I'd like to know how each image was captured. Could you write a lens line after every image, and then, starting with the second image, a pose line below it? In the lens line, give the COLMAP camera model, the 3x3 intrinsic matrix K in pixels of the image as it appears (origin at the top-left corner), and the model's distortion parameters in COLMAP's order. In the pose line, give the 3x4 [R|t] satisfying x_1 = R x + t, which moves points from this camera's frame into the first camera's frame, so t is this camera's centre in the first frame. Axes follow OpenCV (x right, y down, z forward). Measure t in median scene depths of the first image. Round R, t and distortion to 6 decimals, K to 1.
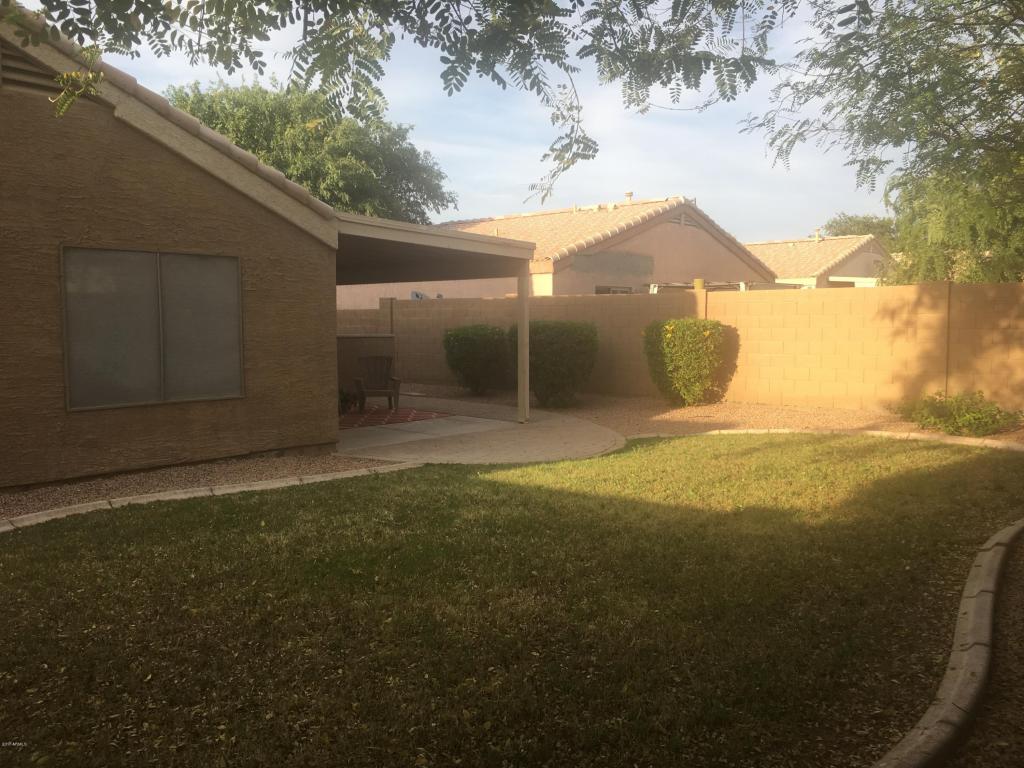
lens RADIAL K [[873.6, 0, 509.6], [0, 873.6, 387.9], [0, 0, 1]] dist [0.089586, -0.121374]
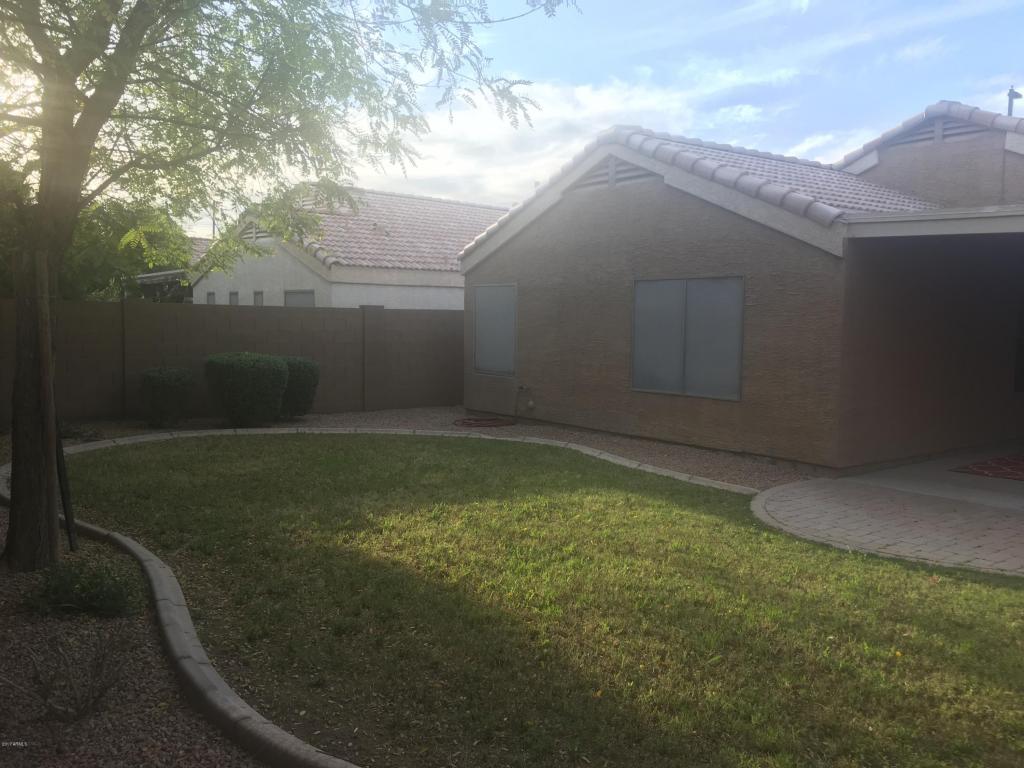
lens RADIAL K [[873.6, 0, 509.6], [0, 873.6, 387.9], [0, 0, 1]] dist [0.089586, -0.121374]
pose [[-0.208308, 0.076223, -0.975089, 1.308046], [-0.092154, 0.990994, 0.097153, -0.134886], [0.973712, 0.110096, -0.199407, 1.442849]]
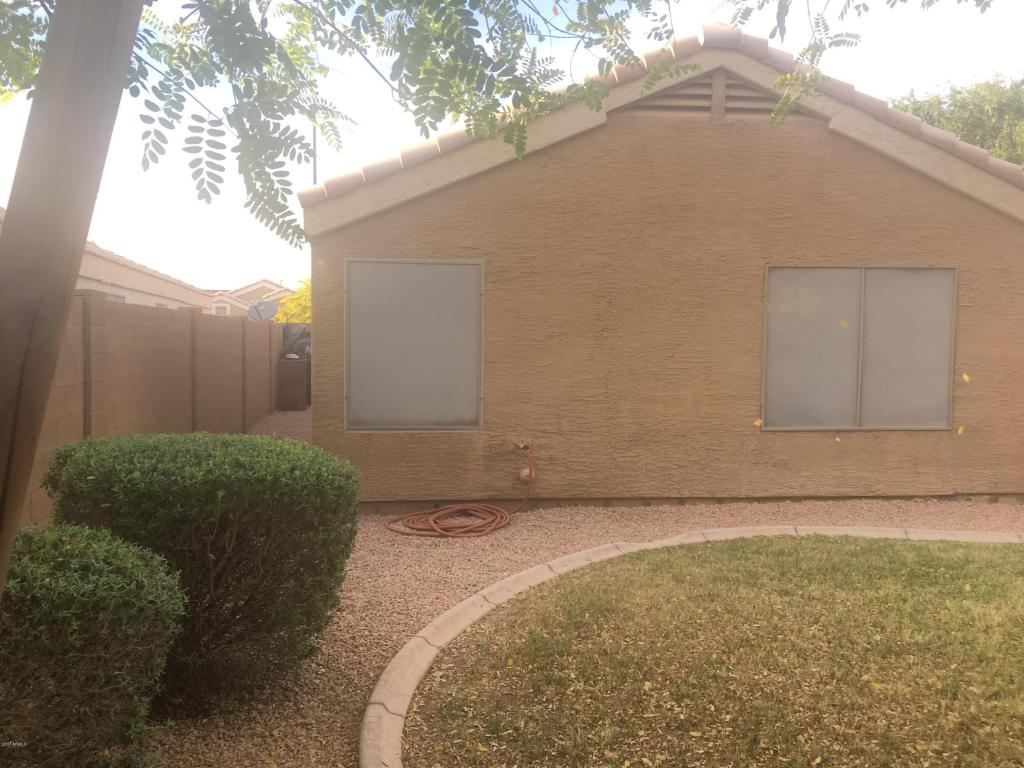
lens RADIAL K [[873.6, 0, 509.6], [0, 873.6, 387.9], [0, 0, 1]] dist [0.089586, -0.121374]
pose [[0.727001, 0.048060, -0.684952, -0.033749], [-0.063019, 0.998007, 0.003138, -0.008643], [0.683738, 0.040884, 0.728581, 0.098912]]
